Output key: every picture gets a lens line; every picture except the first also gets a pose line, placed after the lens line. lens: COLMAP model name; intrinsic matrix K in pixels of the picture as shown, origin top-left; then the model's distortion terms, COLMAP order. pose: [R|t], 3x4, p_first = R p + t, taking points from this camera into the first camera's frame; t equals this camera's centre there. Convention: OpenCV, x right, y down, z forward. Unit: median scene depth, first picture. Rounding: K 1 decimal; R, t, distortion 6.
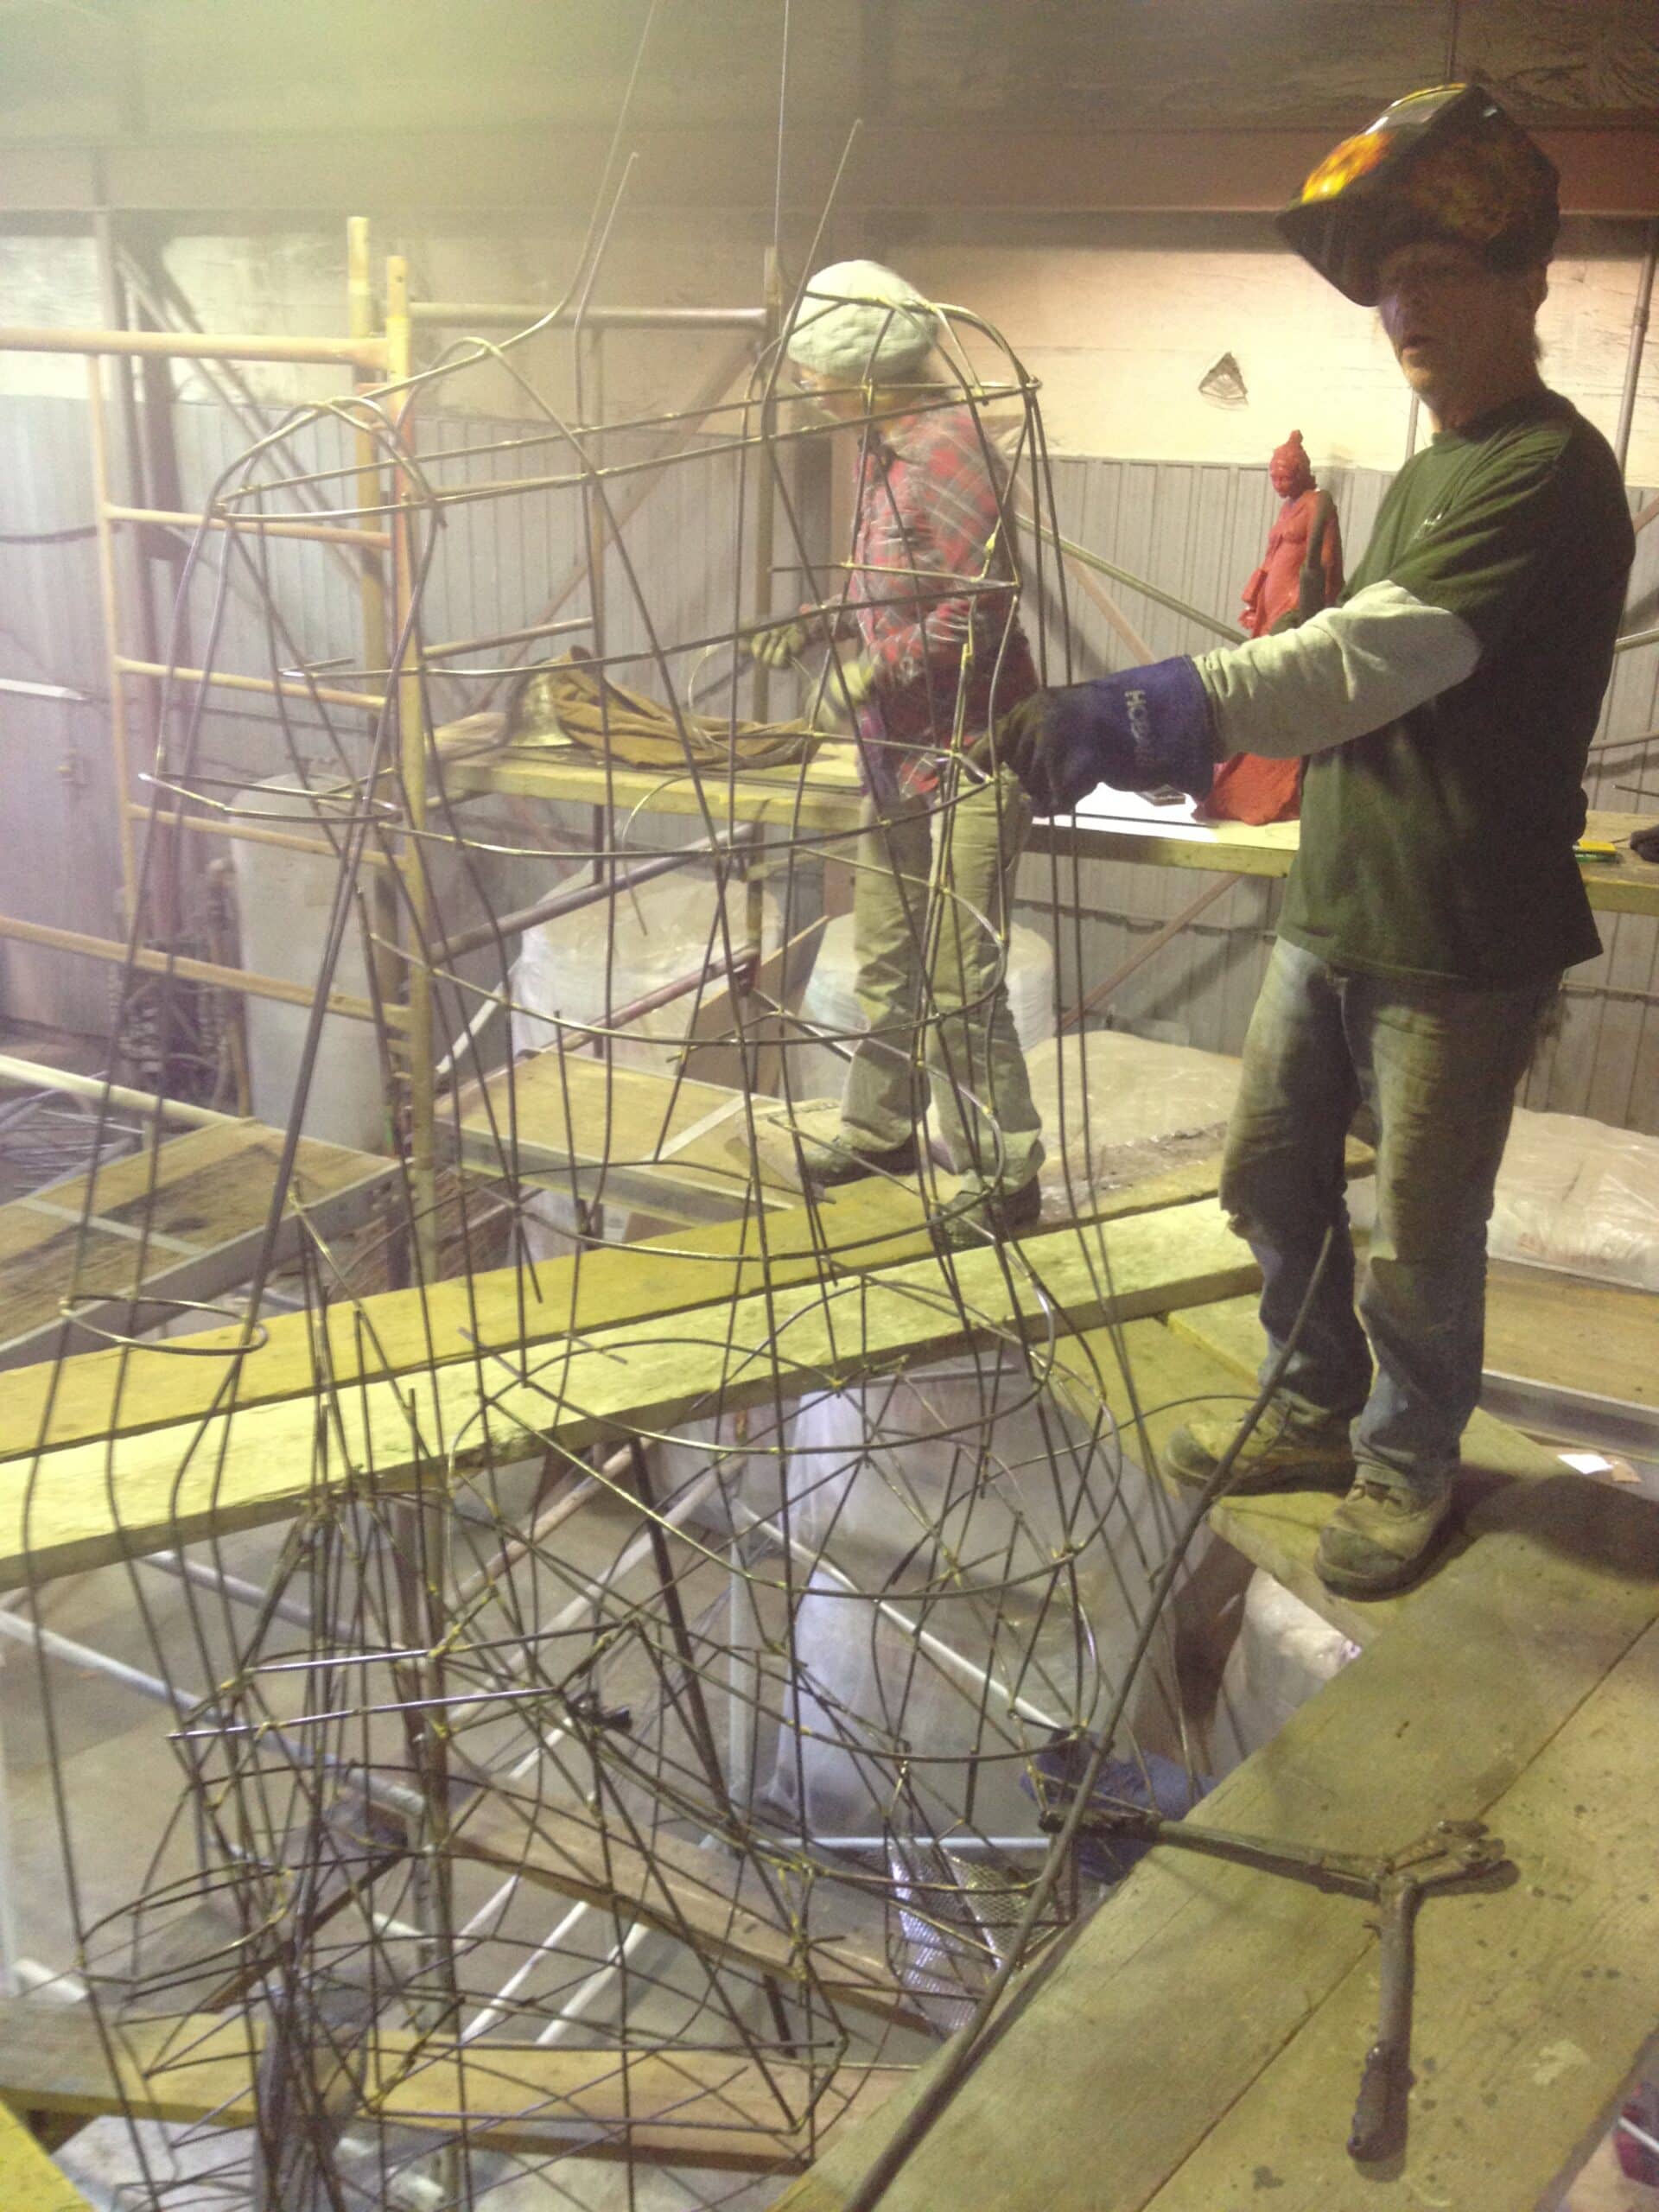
lens RADIAL K [[2079.2, 0, 829.5], [0, 2079.2, 1106.0], [0, 0, 1]] dist [0.041564, -0.114240]
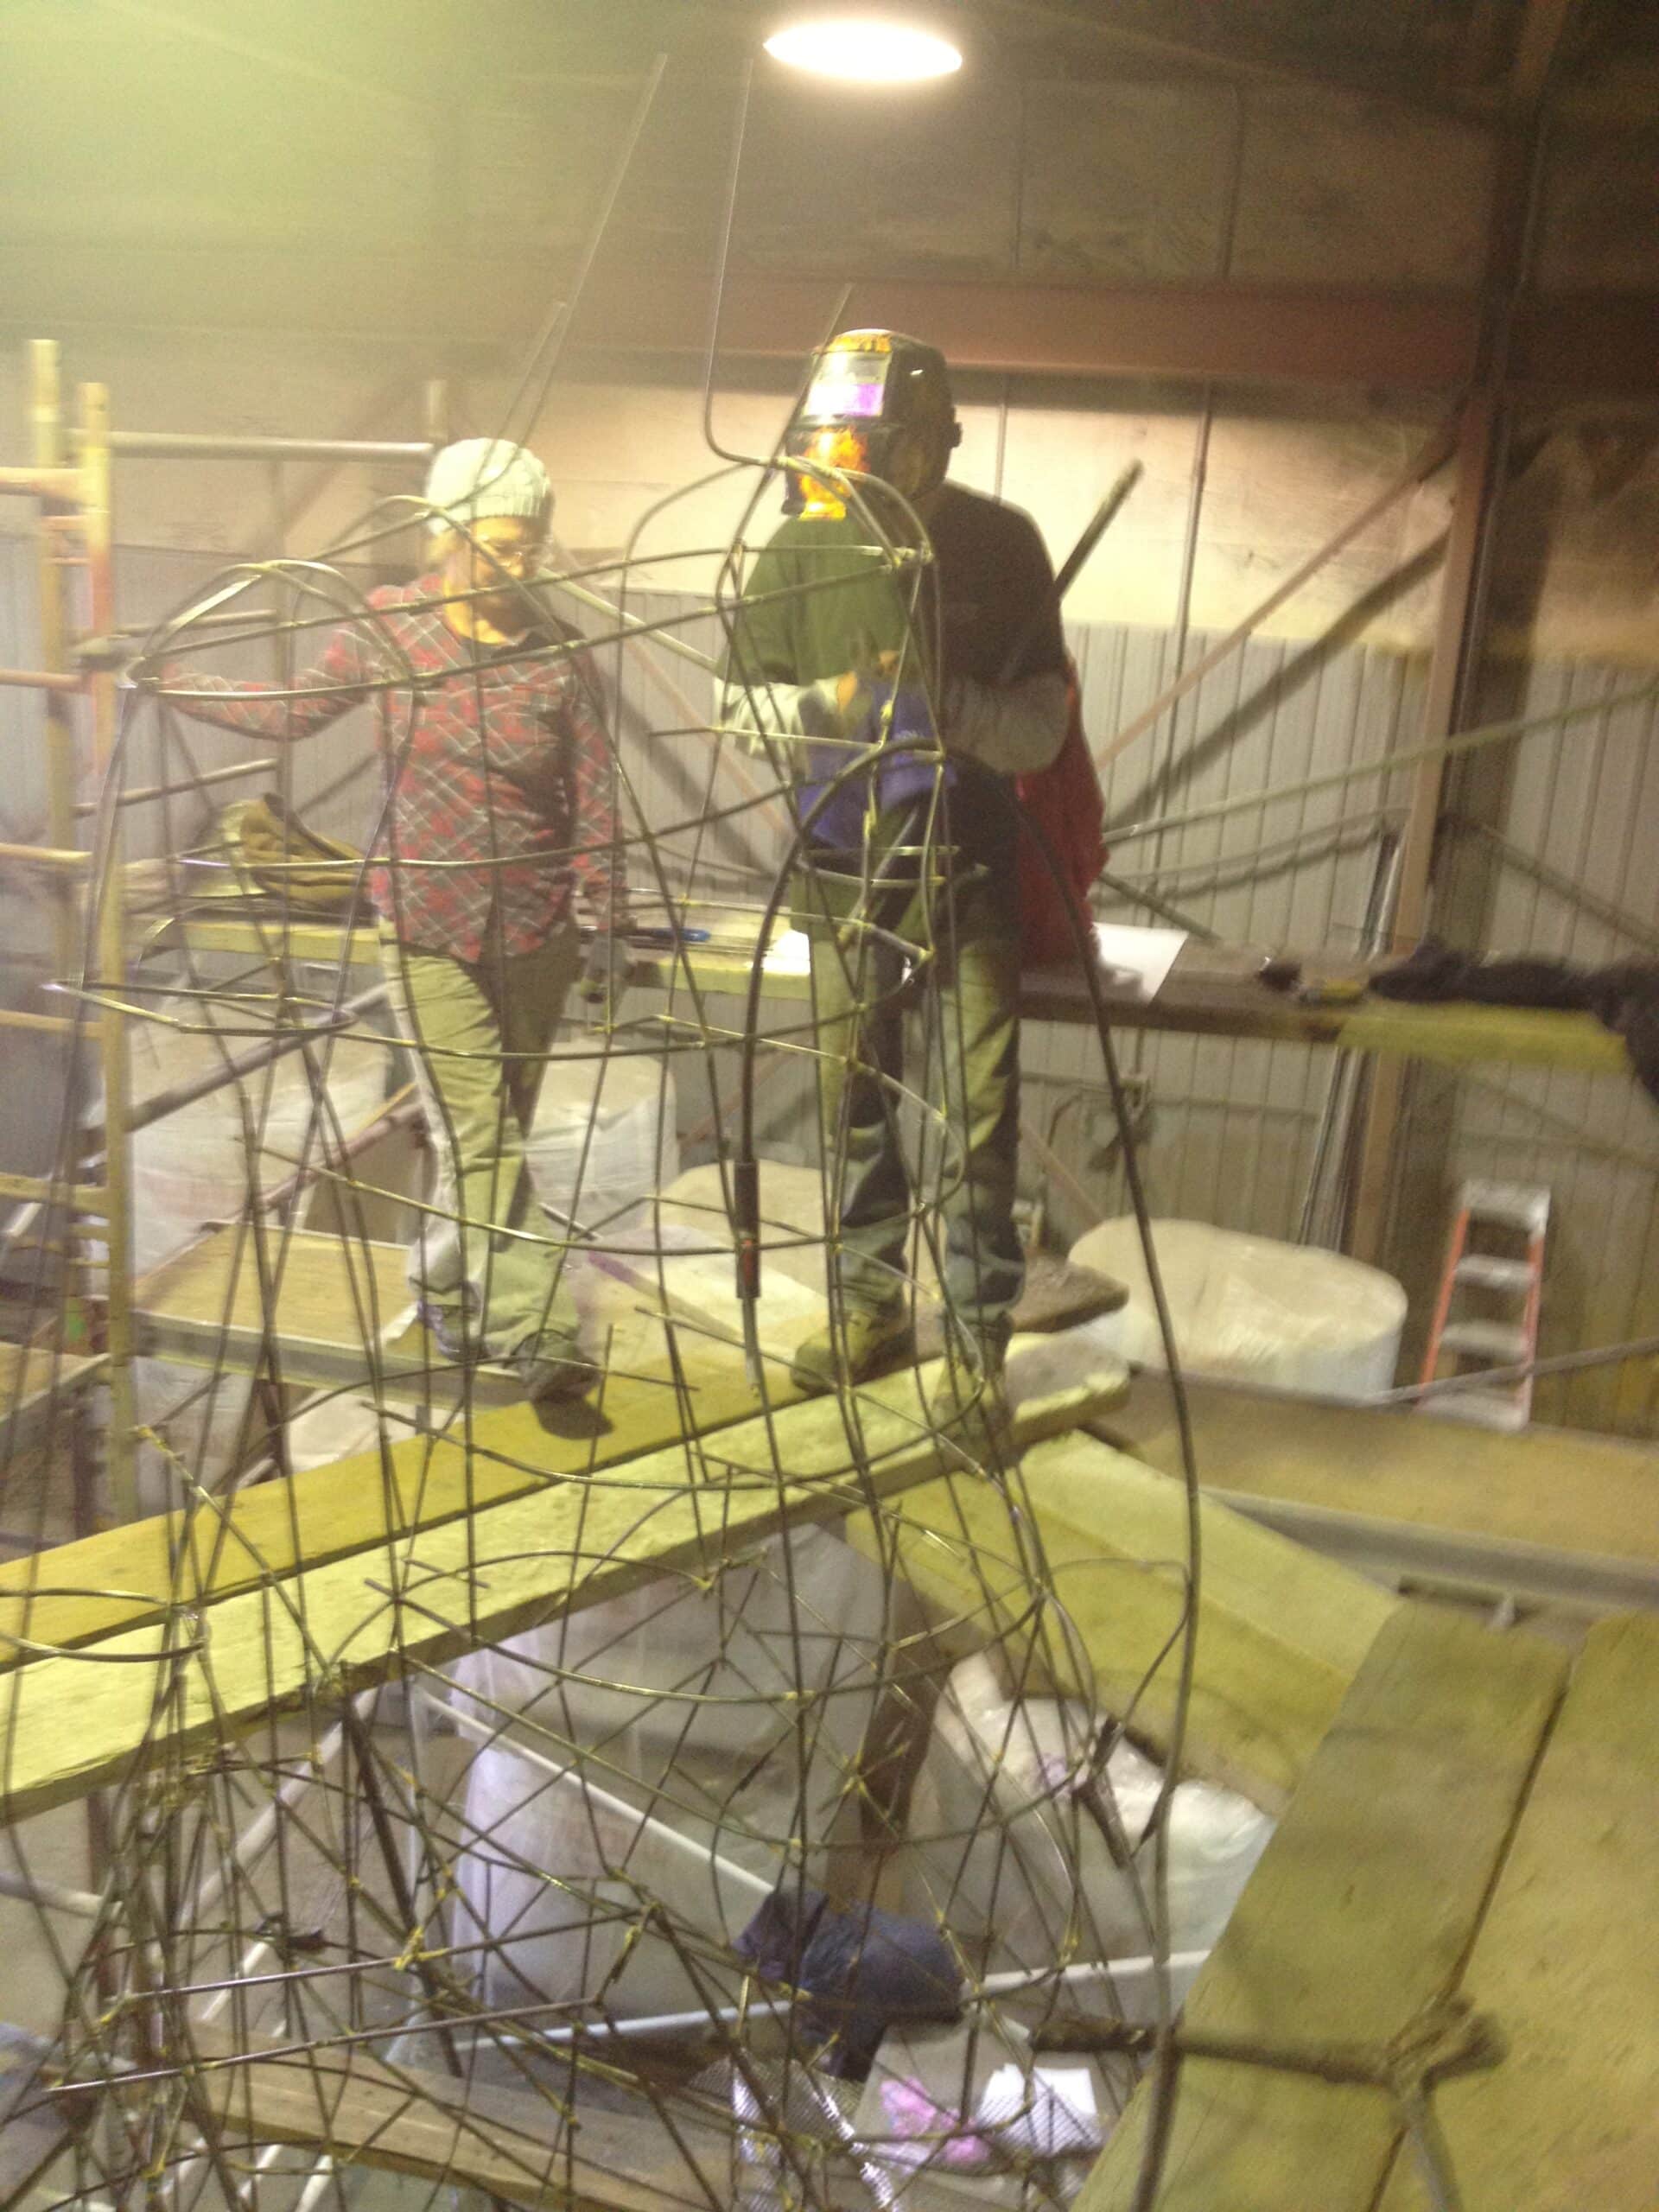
lens RADIAL K [[2095.3, 0, 829.5], [0, 2095.3, 1106.0], [0, 0, 1]] dist [-0.000439, 0.011022]
pose [[0.973760, -0.039142, 0.224187, -0.106779], [0.051457, 0.997455, -0.049350, -0.024039], [-0.221685, 0.059591, 0.973296, 0.041310]]
